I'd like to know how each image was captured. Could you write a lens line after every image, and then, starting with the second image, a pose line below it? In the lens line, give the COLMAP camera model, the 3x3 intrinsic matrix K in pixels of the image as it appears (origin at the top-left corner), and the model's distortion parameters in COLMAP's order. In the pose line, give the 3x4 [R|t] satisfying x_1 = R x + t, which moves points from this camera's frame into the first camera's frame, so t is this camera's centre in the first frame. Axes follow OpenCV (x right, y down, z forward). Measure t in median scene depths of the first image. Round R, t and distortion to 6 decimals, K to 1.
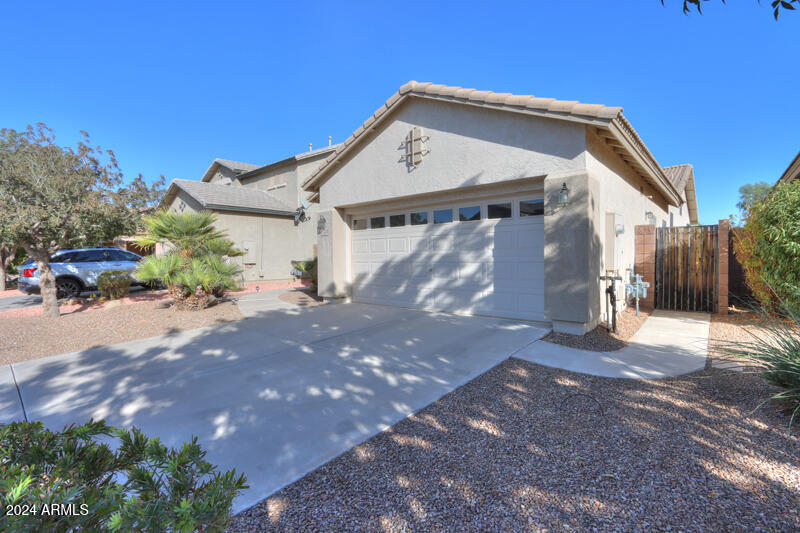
lens RADIAL K [[375.9, 0, 403.4], [0, 375.9, 259.6], [0, 0, 1]] dist [-0.001707, -0.000327]
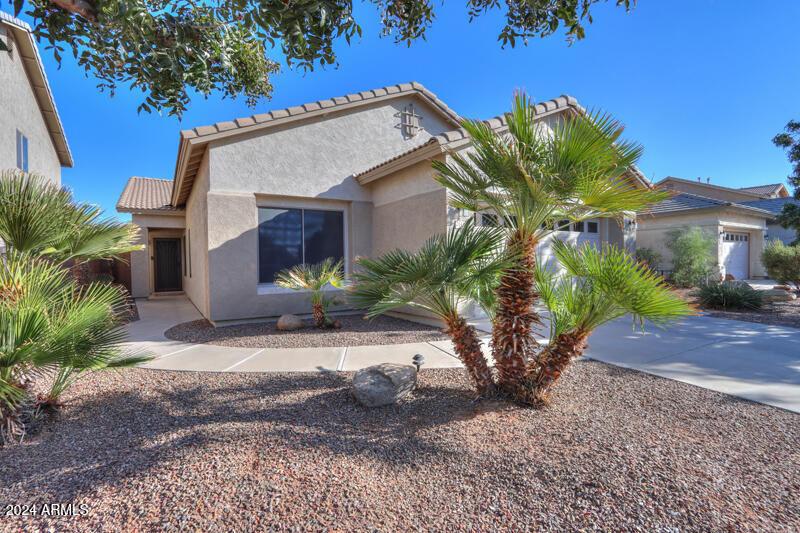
lens RADIAL K [[376.7, 0, 400.0], [0, 376.7, 266.5], [0, 0, 1]] dist [-0.000167, -0.000251]
pose [[0.295853, -0.009760, 0.955184, -1.102563], [0.013240, 0.999894, 0.006116, -0.004827], [-0.955142, 0.010838, 0.295951, 1.104454]]
